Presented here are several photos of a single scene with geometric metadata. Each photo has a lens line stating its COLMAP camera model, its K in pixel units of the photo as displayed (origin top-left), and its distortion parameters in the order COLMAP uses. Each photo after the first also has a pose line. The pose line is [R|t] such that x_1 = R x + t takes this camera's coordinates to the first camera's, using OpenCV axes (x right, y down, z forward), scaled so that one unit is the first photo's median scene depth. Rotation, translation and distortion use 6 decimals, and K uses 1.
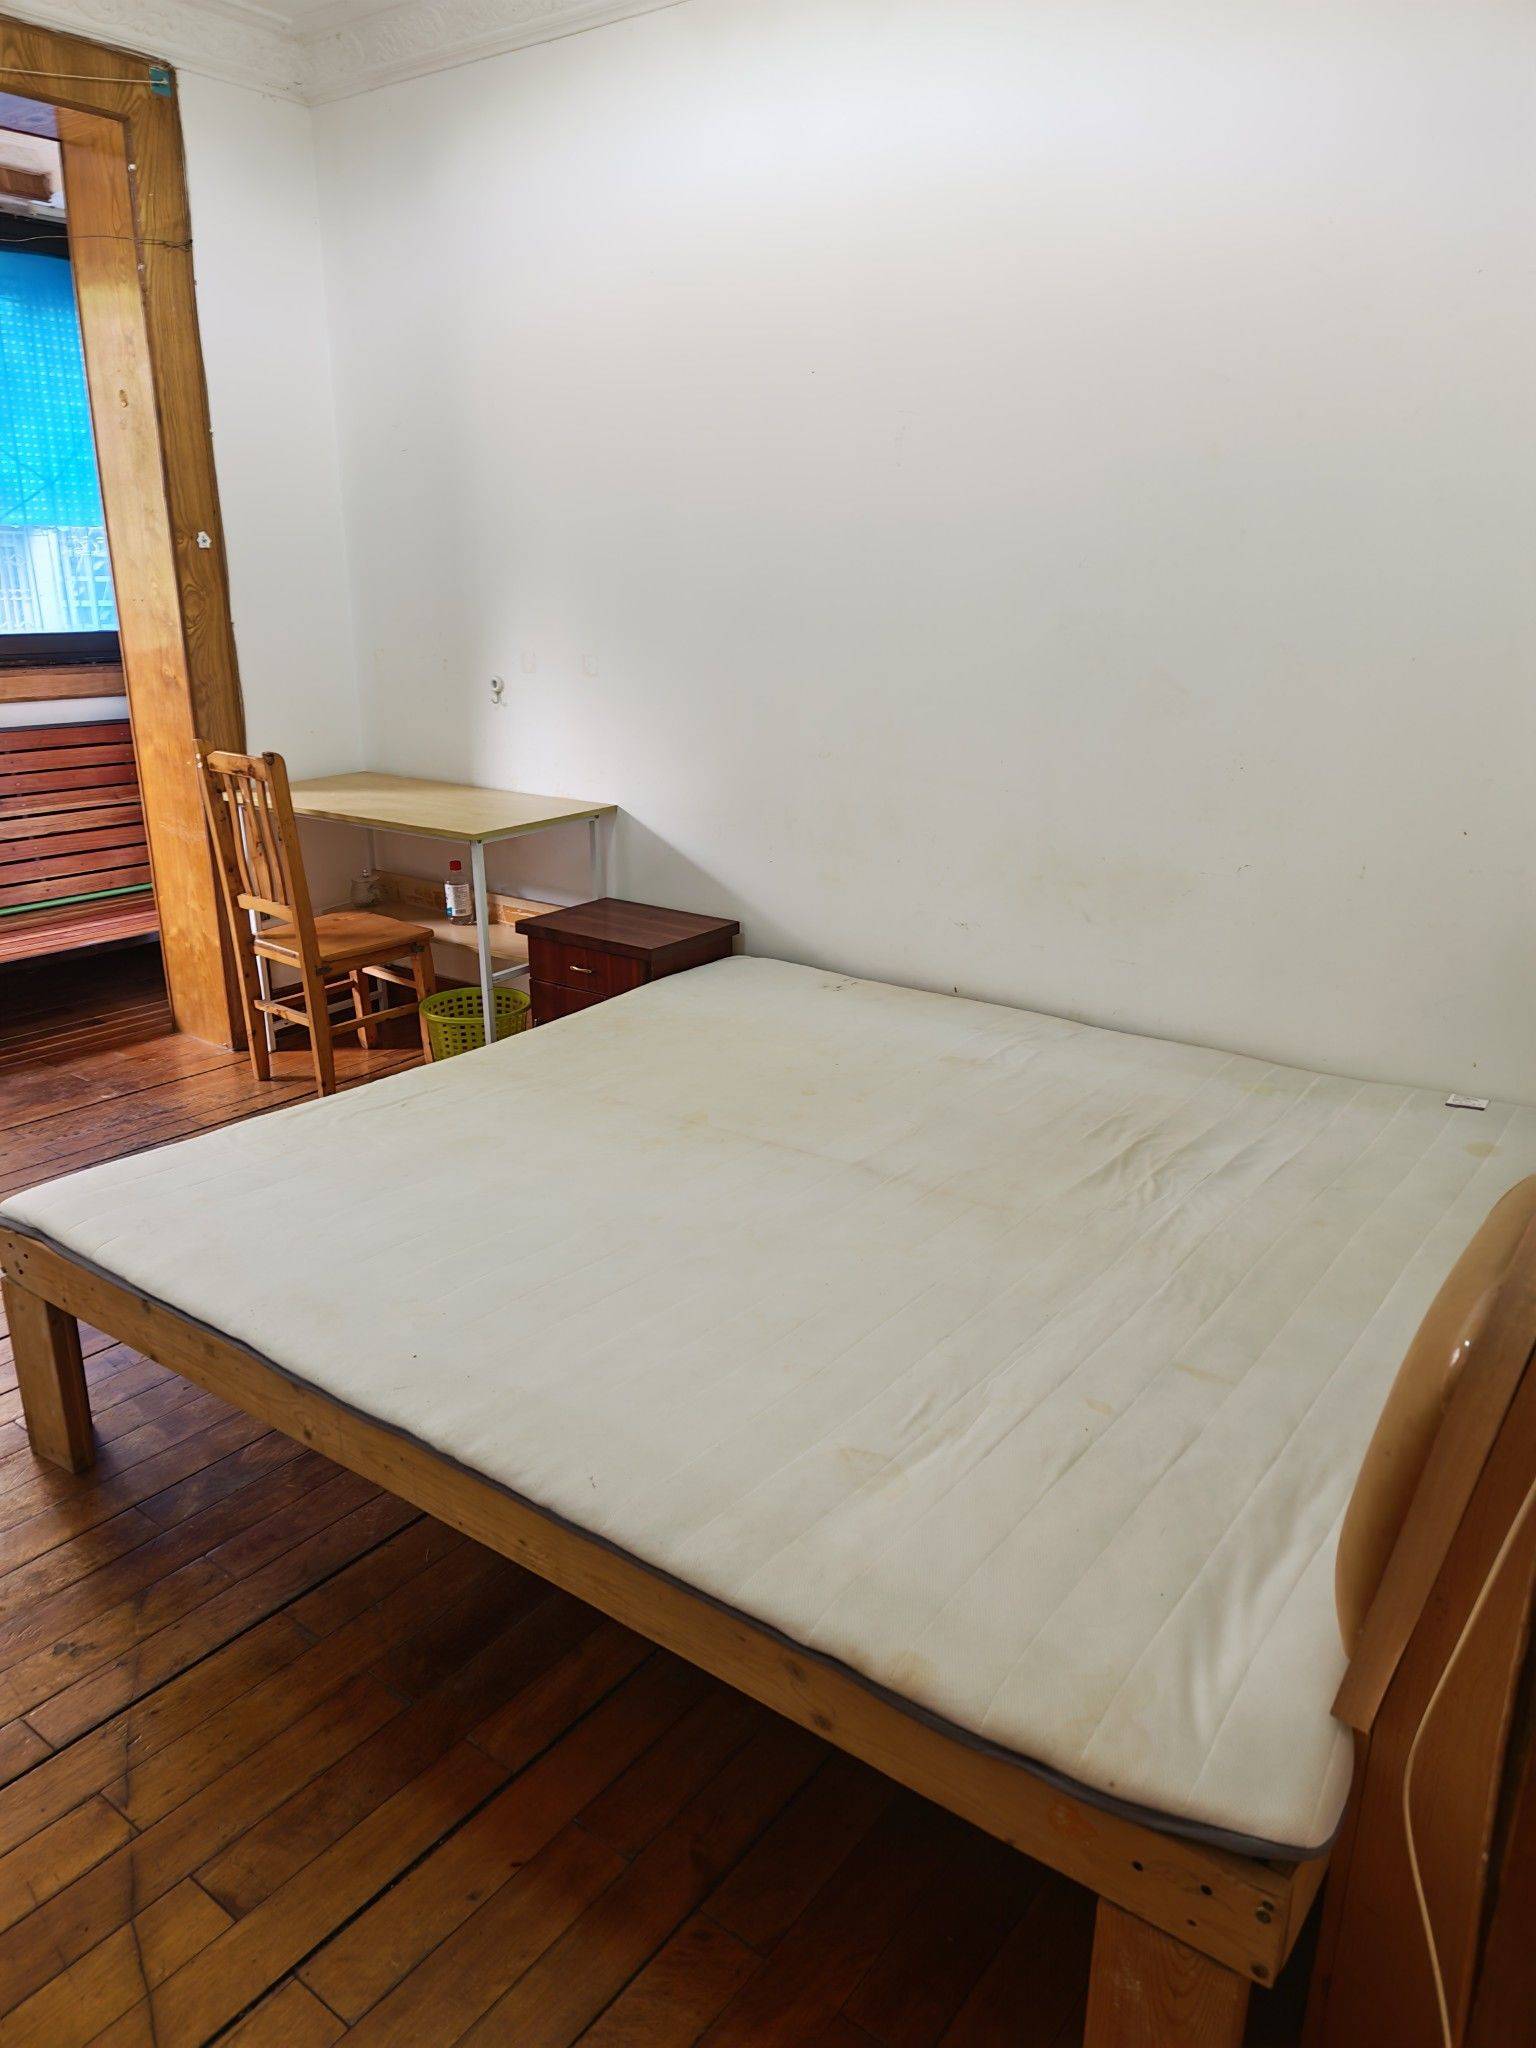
lens RADIAL K [[1391.9, 0, 767.1], [0, 1391.9, 1007.3], [0, 0, 1]] dist [0.082356, -0.082647]
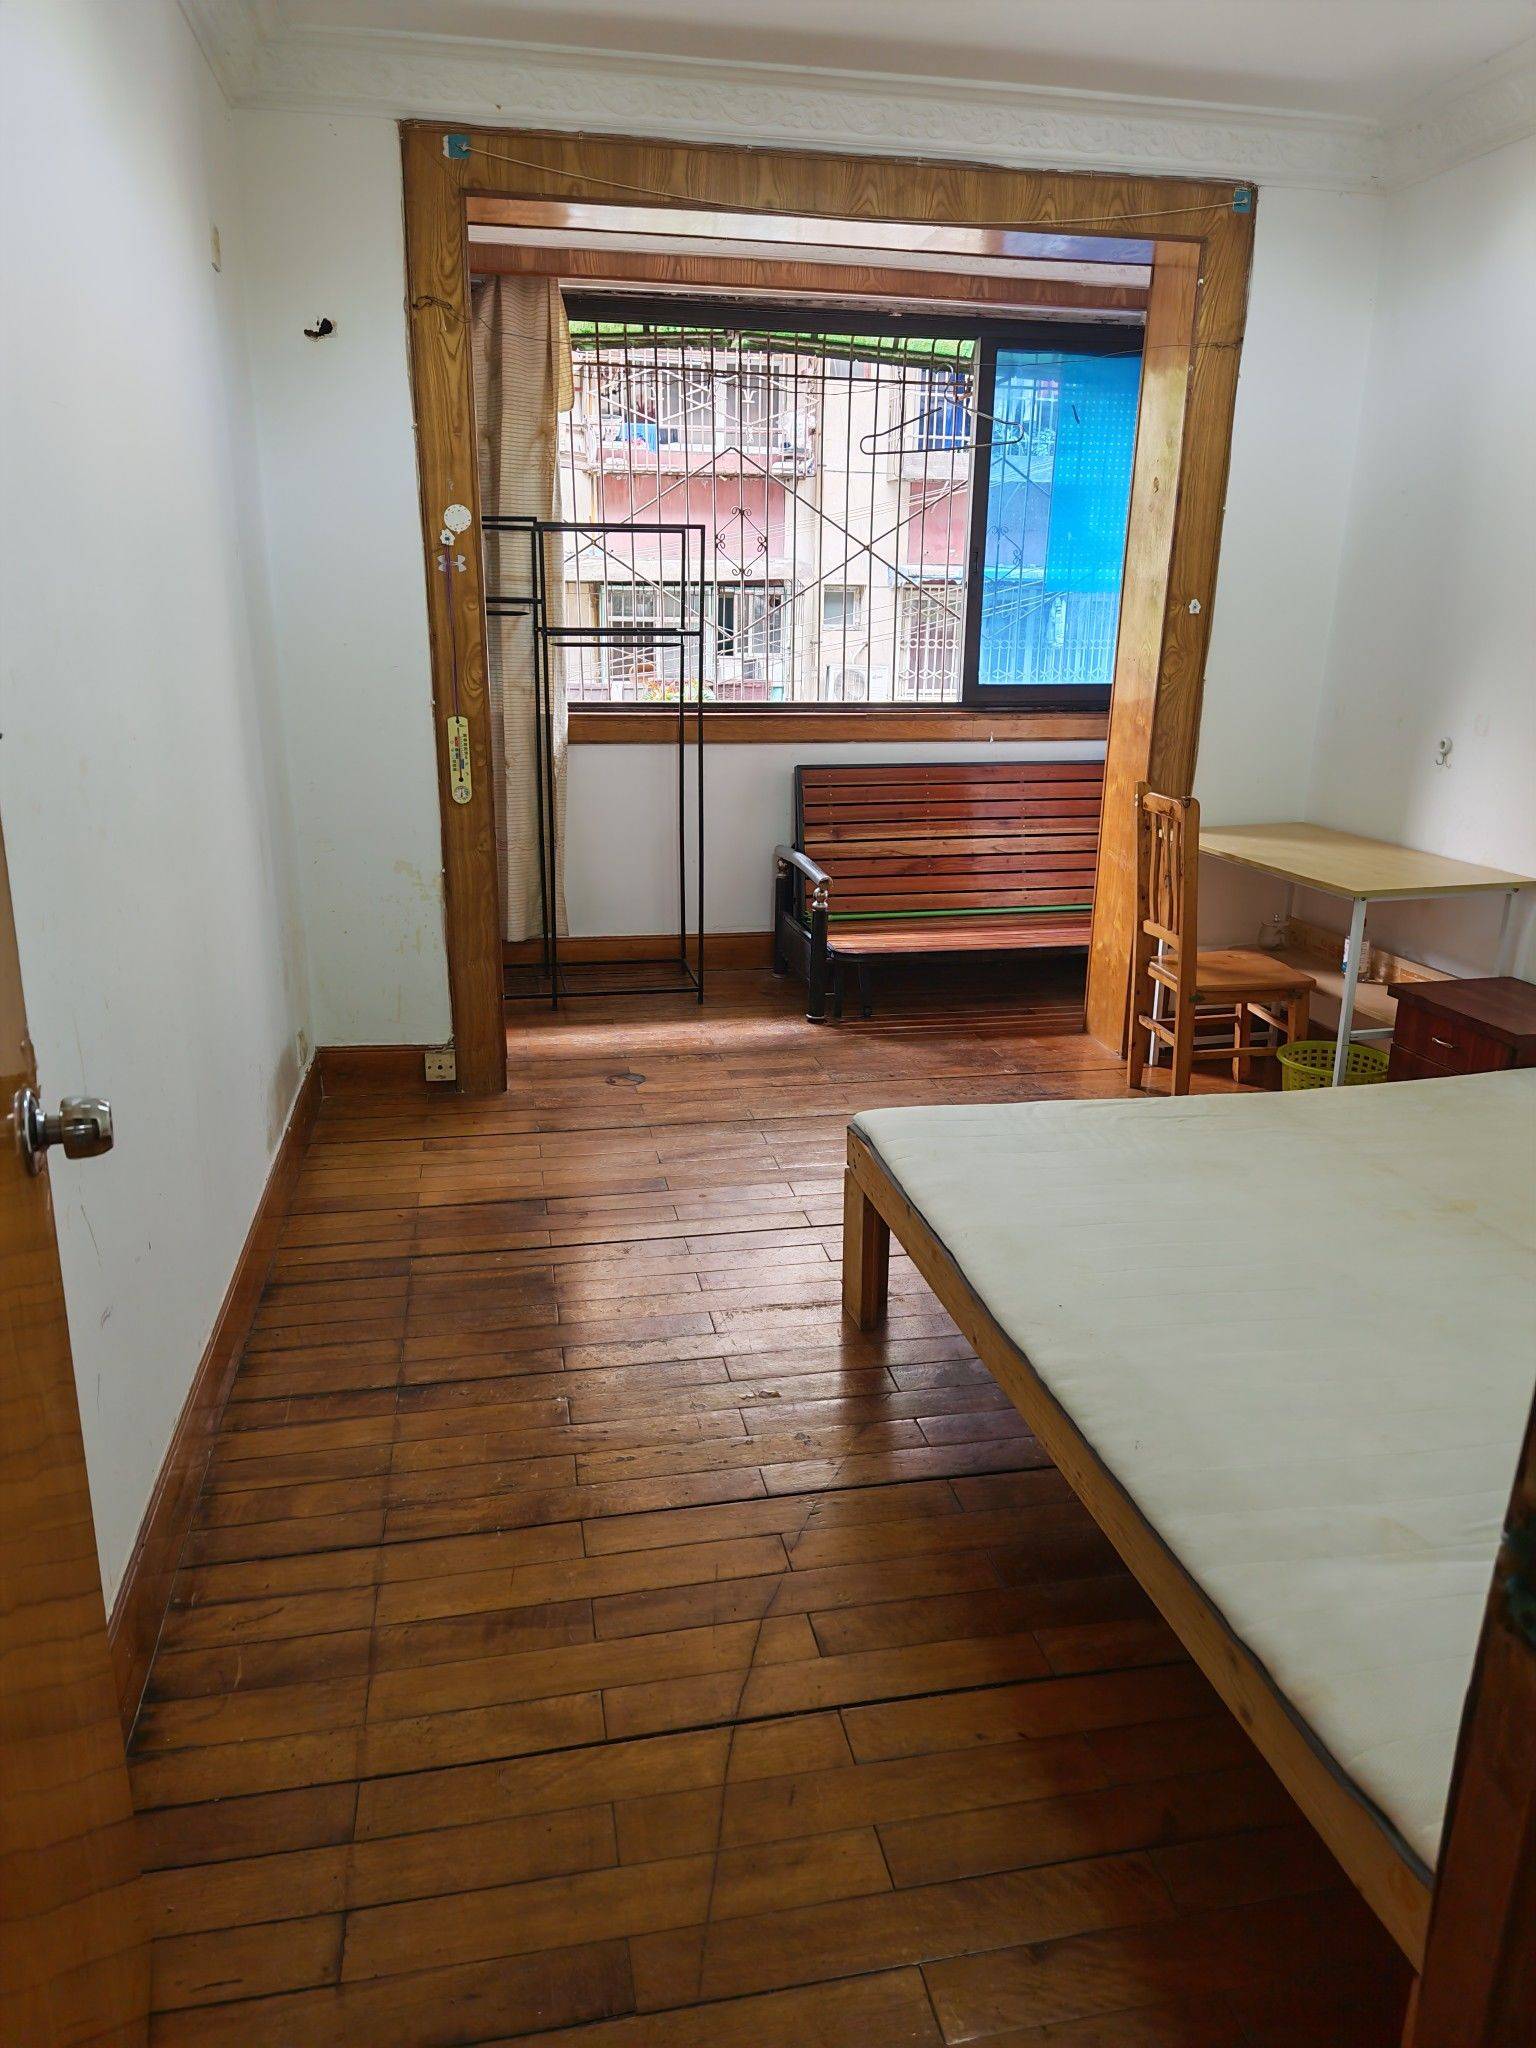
lens RADIAL K [[1391.9, 0, 767.1], [0, 1391.9, 1007.3], [0, 0, 1]] dist [0.082356, -0.082647]
pose [[0.747622, 0.179946, -0.639281, 0.123747], [-0.198849, 0.979084, 0.043046, -0.000392], [0.633656, 0.094938, 0.767767, -0.041462]]
